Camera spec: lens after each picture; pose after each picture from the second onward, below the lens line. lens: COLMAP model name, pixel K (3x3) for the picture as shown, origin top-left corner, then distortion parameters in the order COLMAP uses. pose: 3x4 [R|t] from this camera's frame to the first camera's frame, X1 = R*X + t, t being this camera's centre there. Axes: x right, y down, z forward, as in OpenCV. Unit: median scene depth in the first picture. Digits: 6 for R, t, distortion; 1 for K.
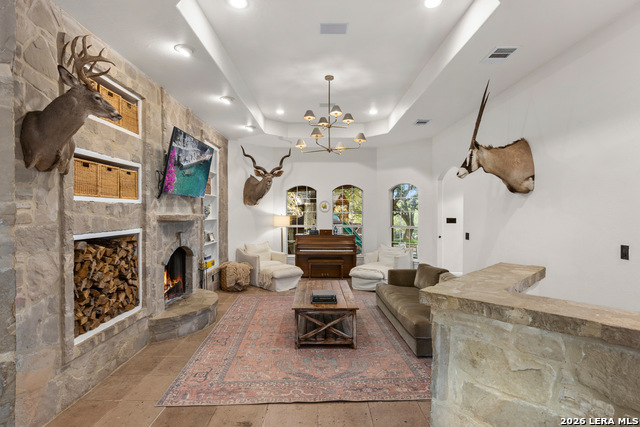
lens RADIAL K [[311.9, 0, 320.2], [0, 311.9, 213.3], [0, 0, 1]] dist [-0.002454, -0.000146]
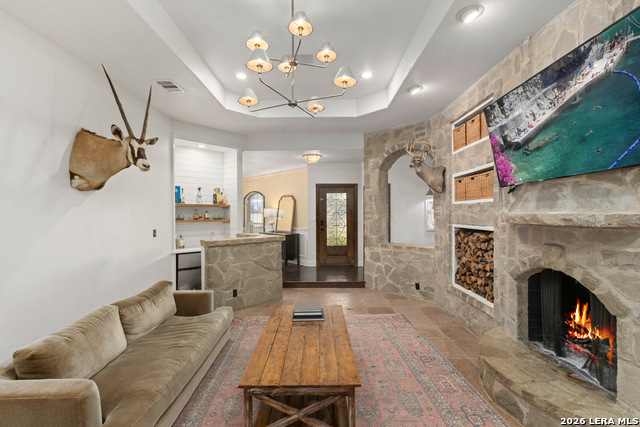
lens RADIAL K [[291.8, 0, 318.5], [0, 291.8, 214.5], [0, 0, 1]] dist [0.005147, 0.000965]
pose [[-0.999922, 0.004135, 0.011746, -0.032767], [0.004244, 0.999948, 0.009252, -0.001088], [-0.011708, 0.009302, -0.999888, 2.094314]]
